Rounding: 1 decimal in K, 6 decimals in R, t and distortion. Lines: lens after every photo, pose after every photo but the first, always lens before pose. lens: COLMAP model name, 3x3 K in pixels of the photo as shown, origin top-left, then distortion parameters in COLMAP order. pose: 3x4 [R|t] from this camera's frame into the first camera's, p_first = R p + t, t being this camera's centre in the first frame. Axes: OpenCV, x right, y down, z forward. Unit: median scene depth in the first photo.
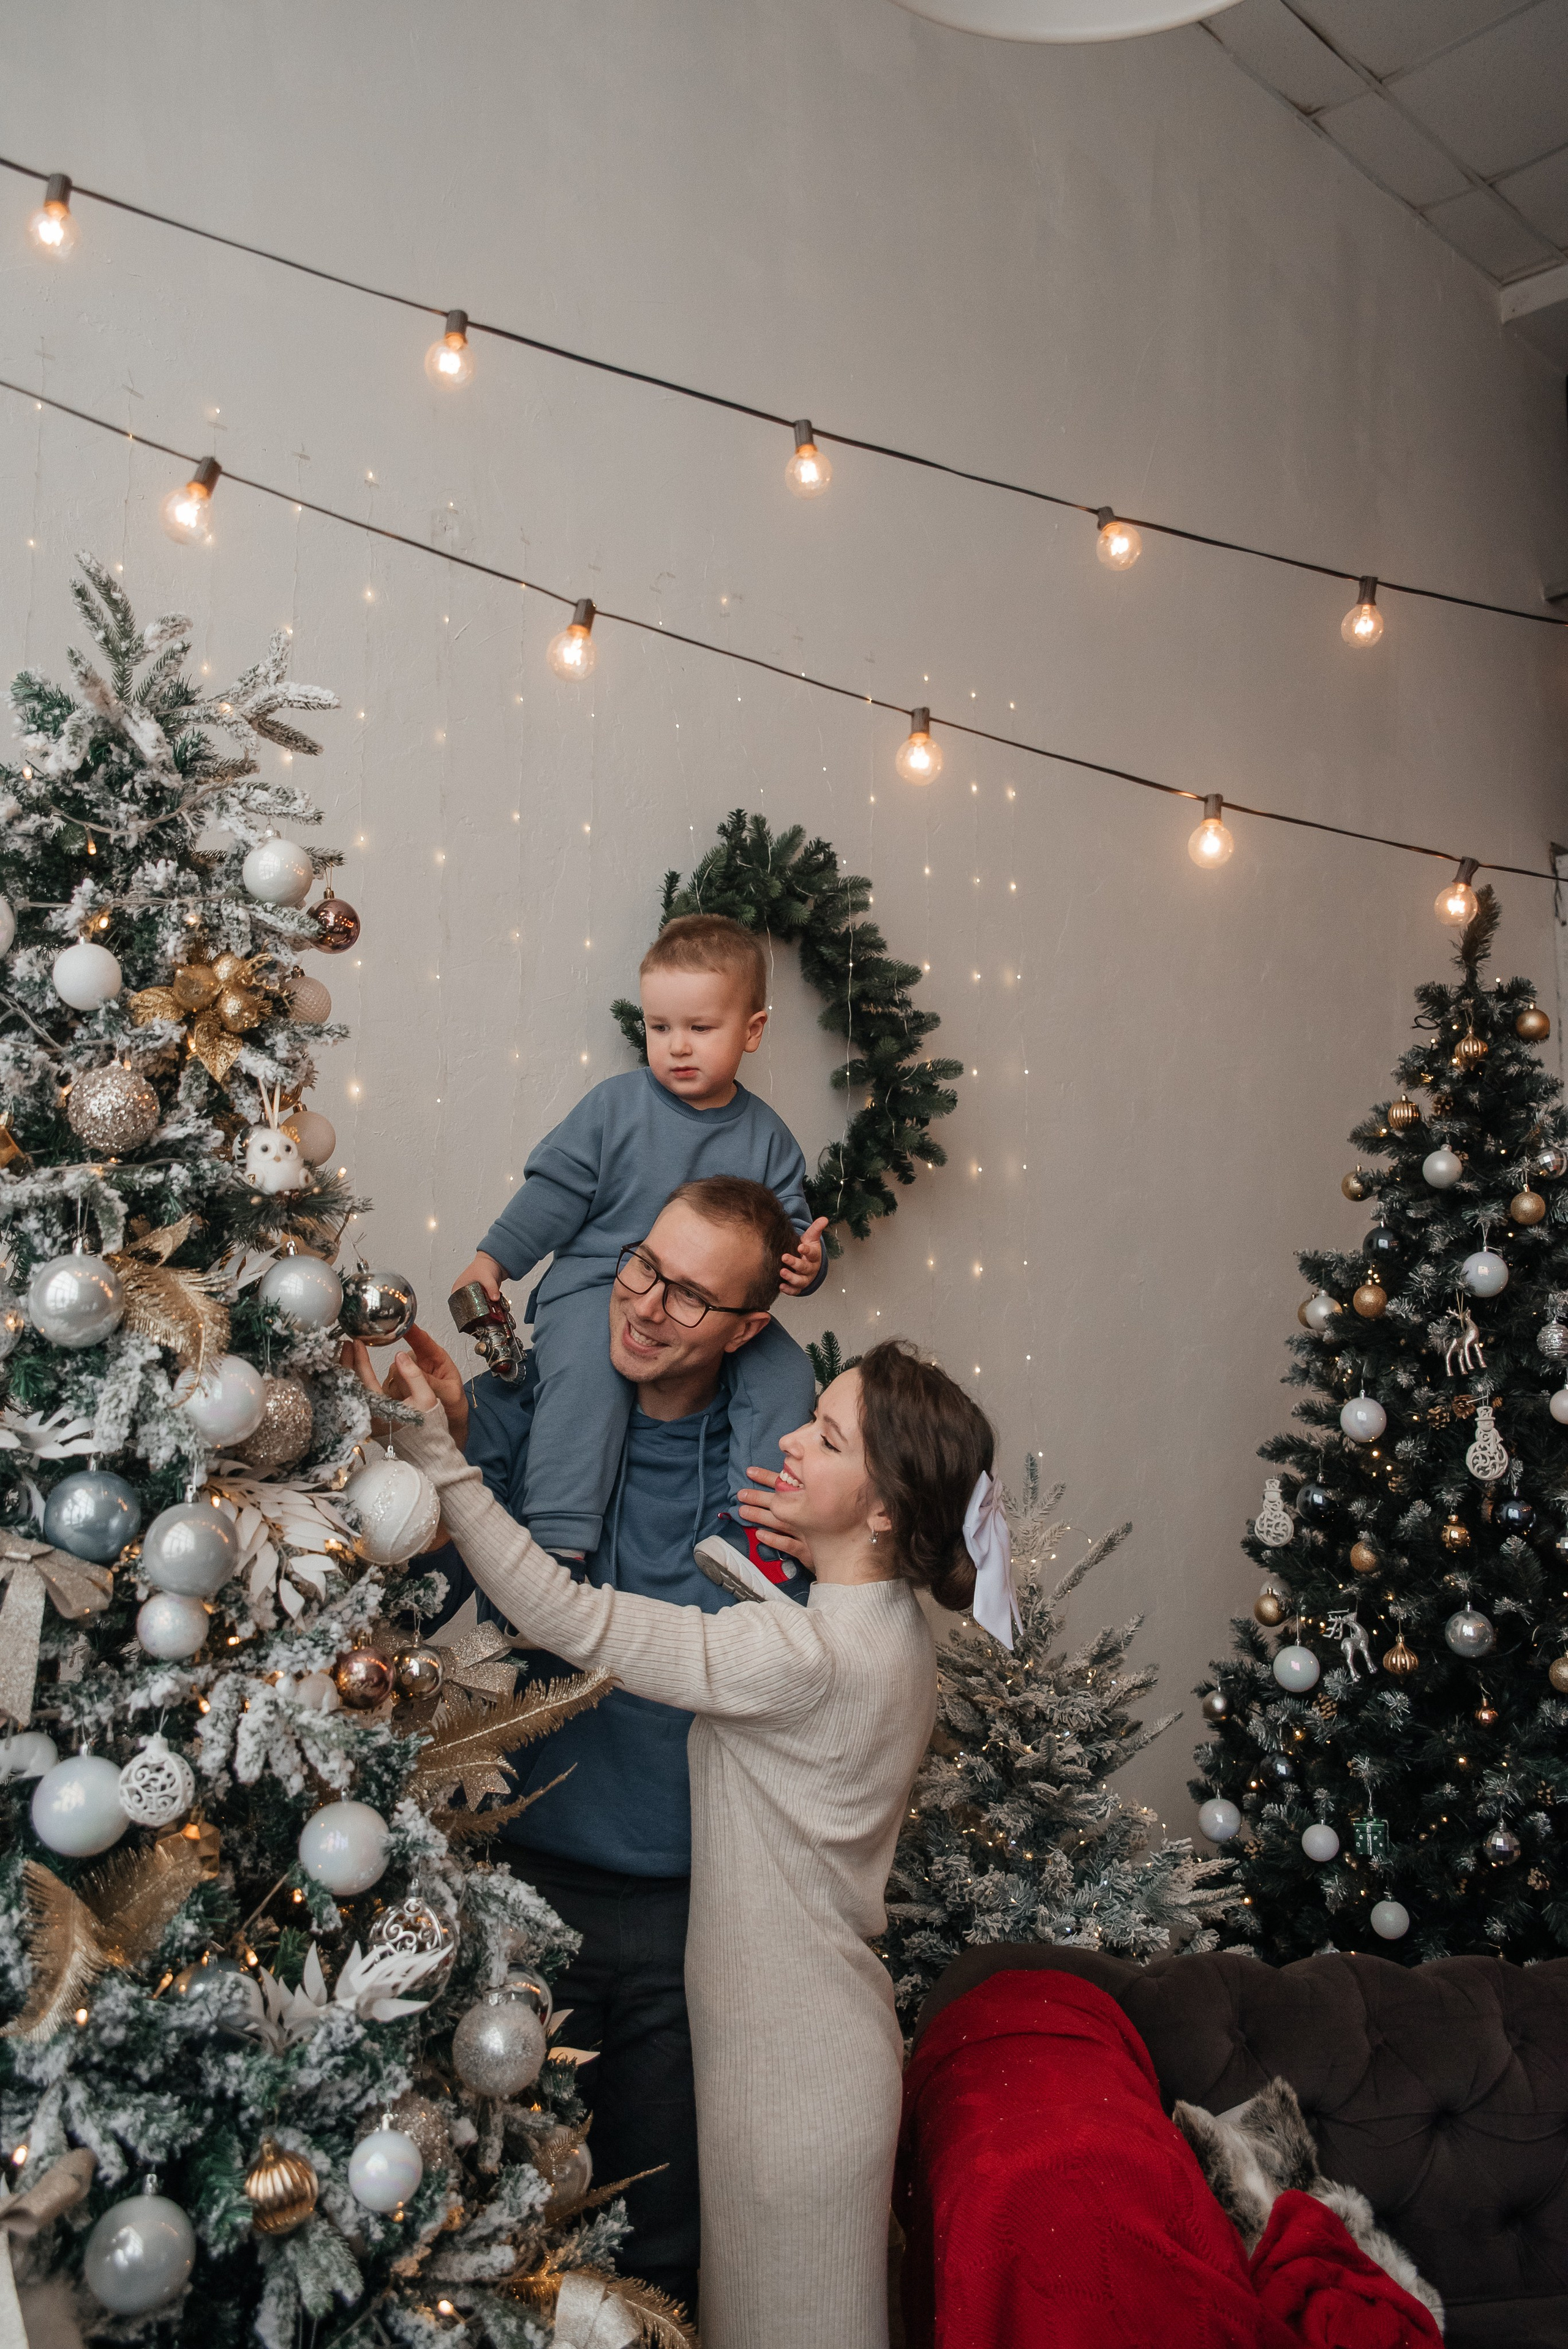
lens RADIAL K [[1985.9, 0, 784.0], [0, 1985.9, 1174.5], [0, 0, 1]] dist [-0.086231, 0.080875]
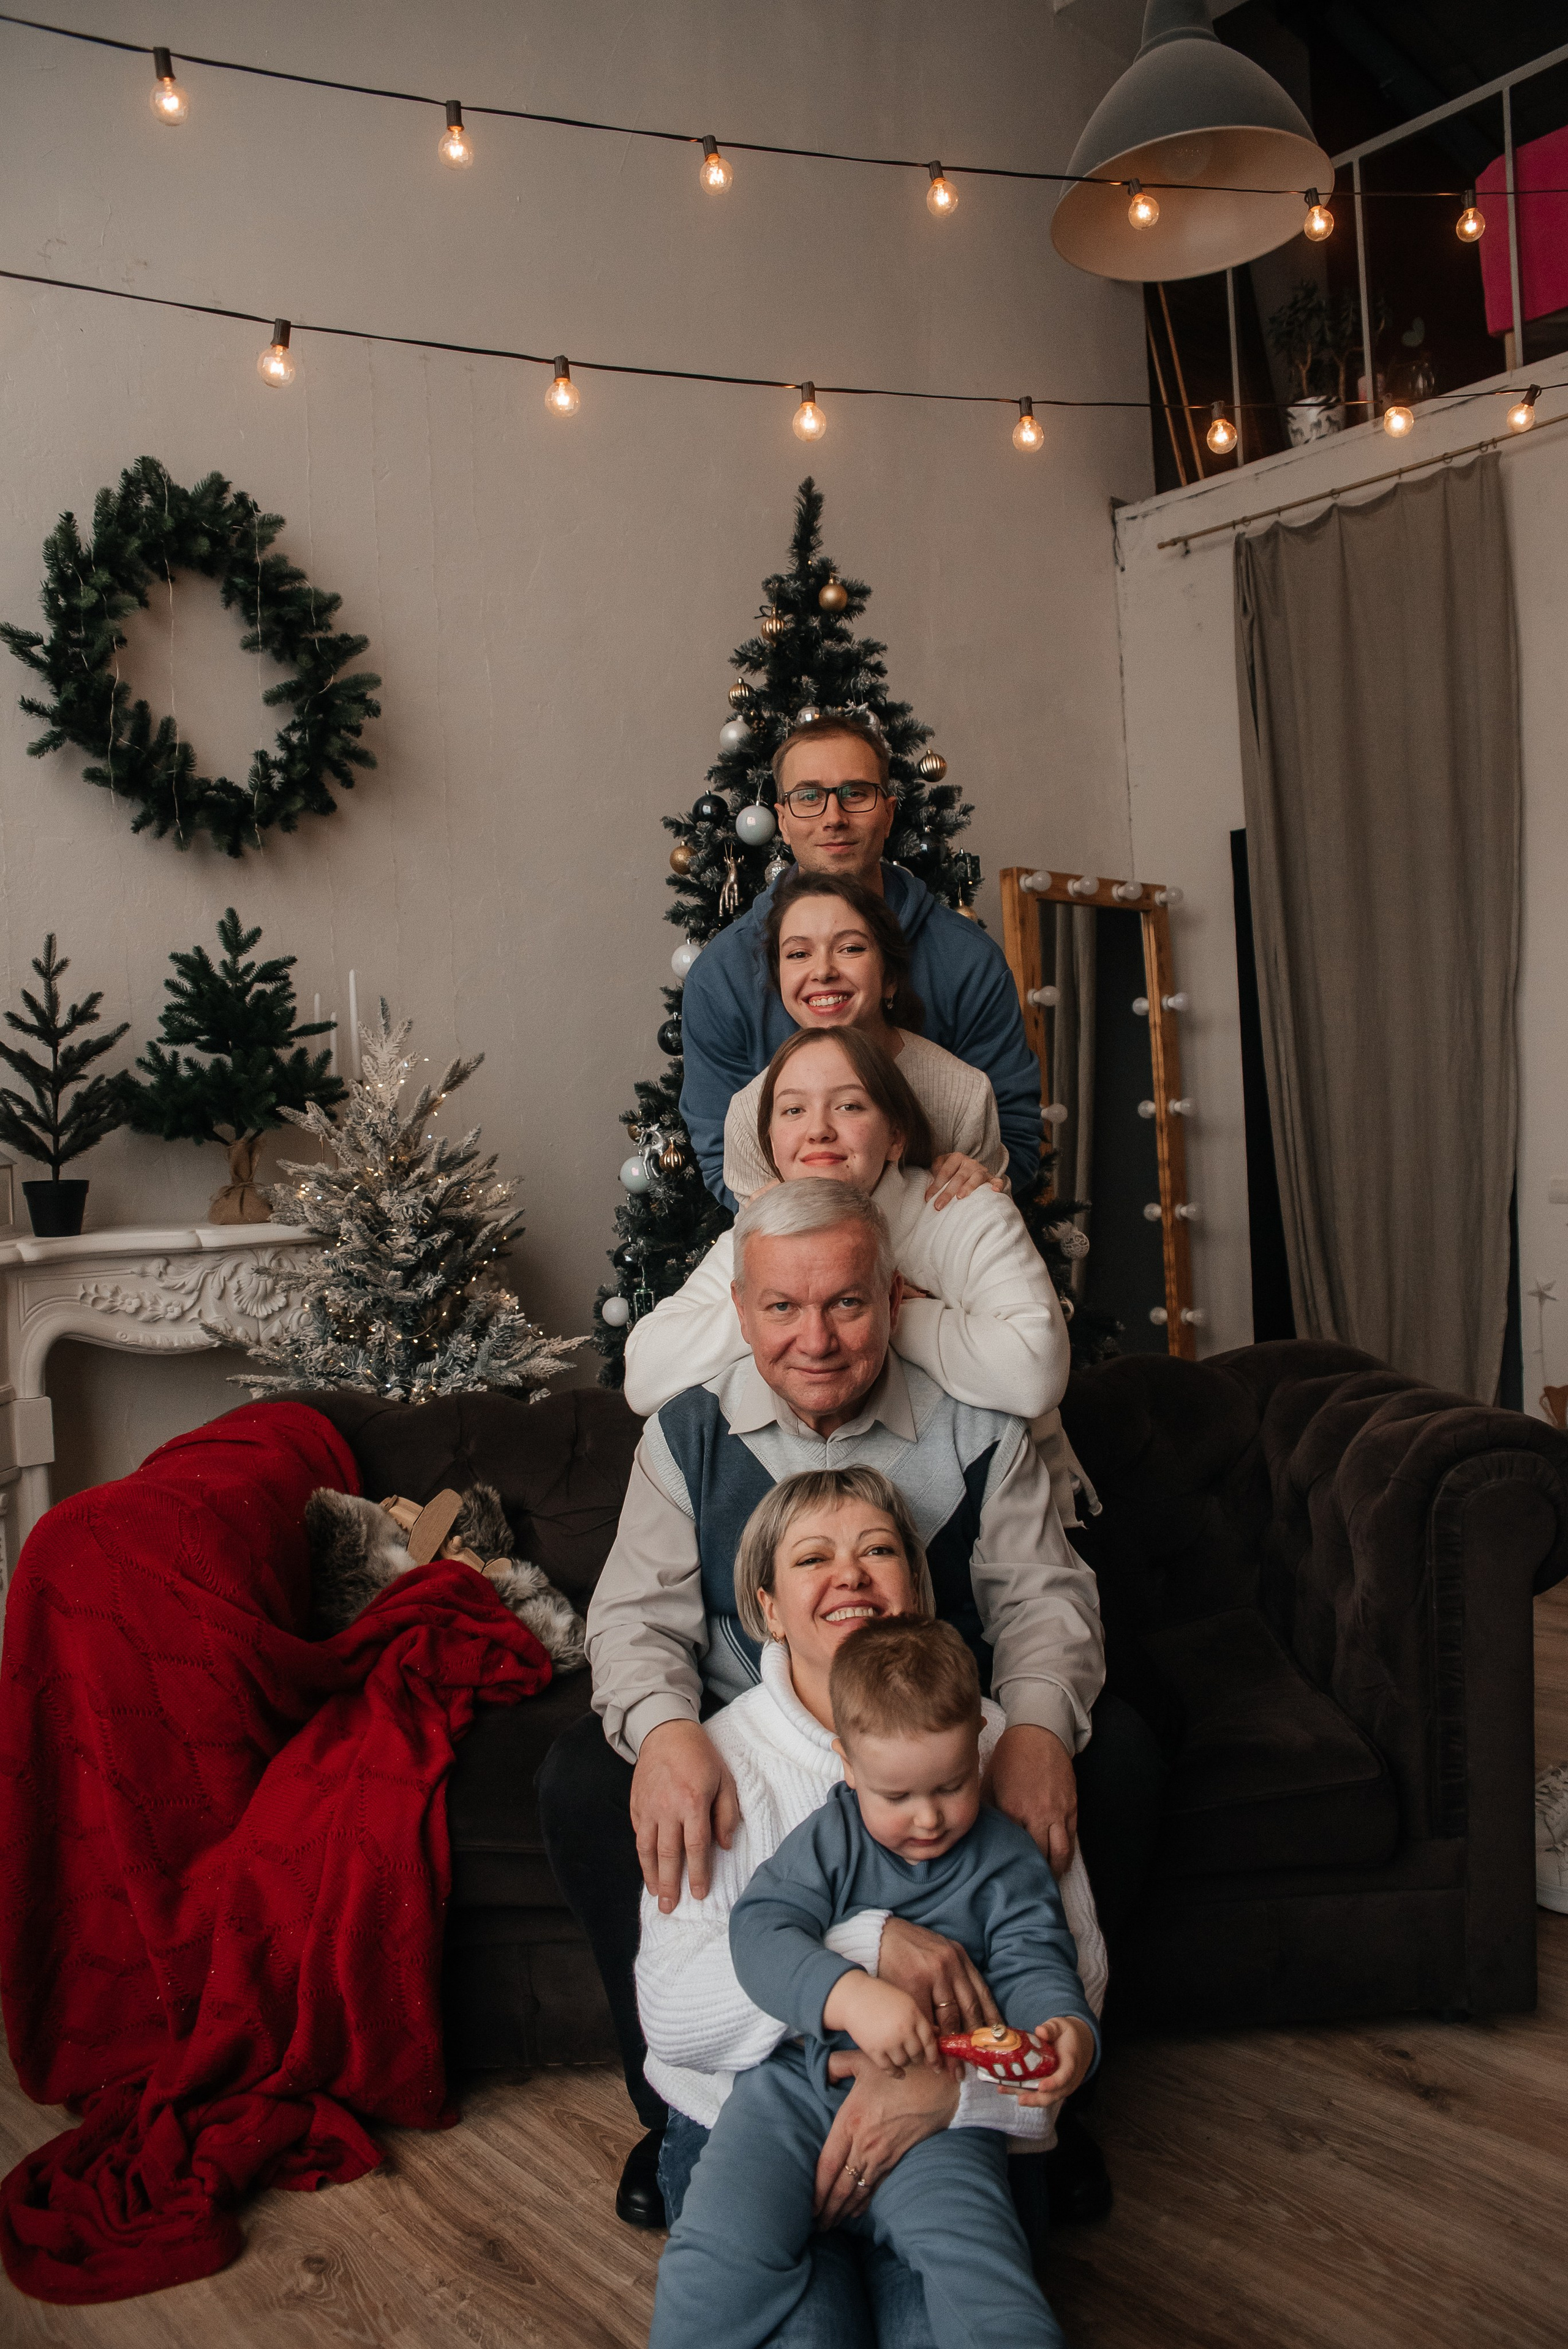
lens RADIAL K [[1656.6, 0, 784.0], [0, 1656.6, 1174.5], [0, 0, 1]] dist [-0.124768, 0.092300]
pose [[0.998177, -0.058917, -0.013092, 0.364740], [0.060240, 0.985932, 0.155914, 0.109207], [0.003722, -0.156418, 0.987684, 0.041419]]
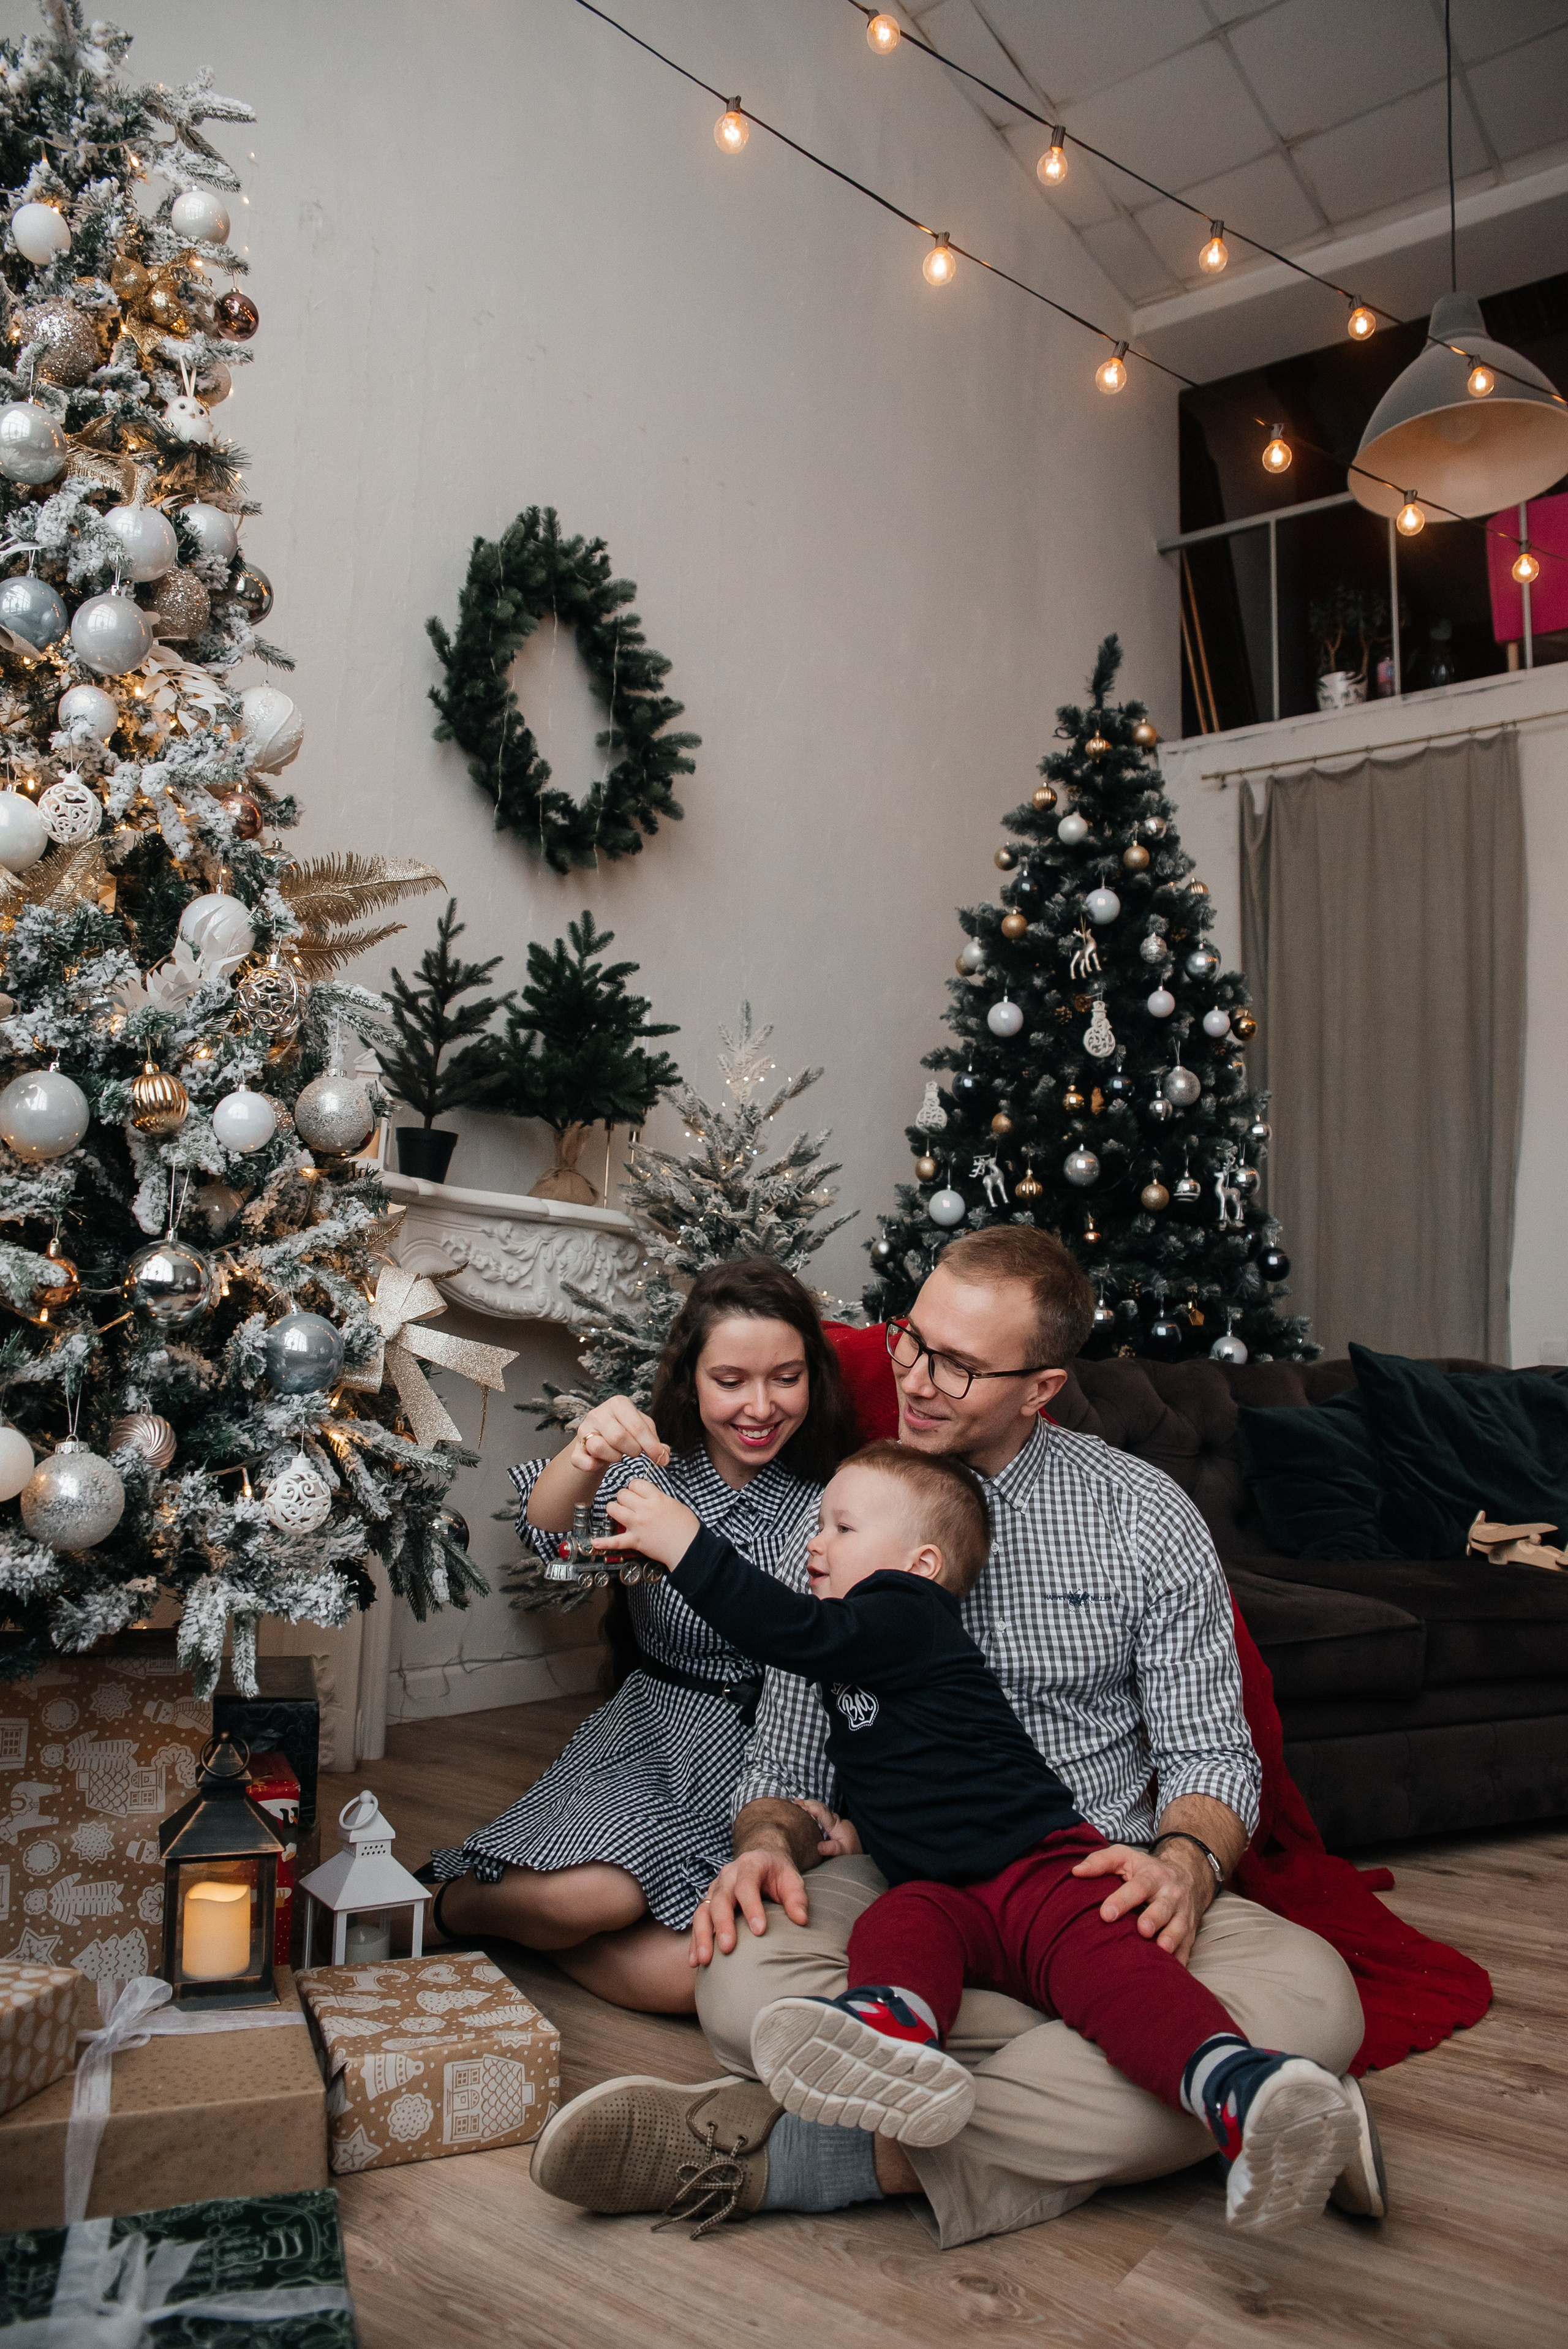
lens RADIAL K [[1656.6, 0, 784.0], [0, 1656.6, 1174.5], [0, 0, 1]] dist [-0.124768, 0.092300]
pose [[0.984785, 0.047570, 0.167140, -0.020922], [-0.047966, 0.998848, -0.001669, 0.250574], [-0.167026, -0.006373, 0.985932, -0.027413]]
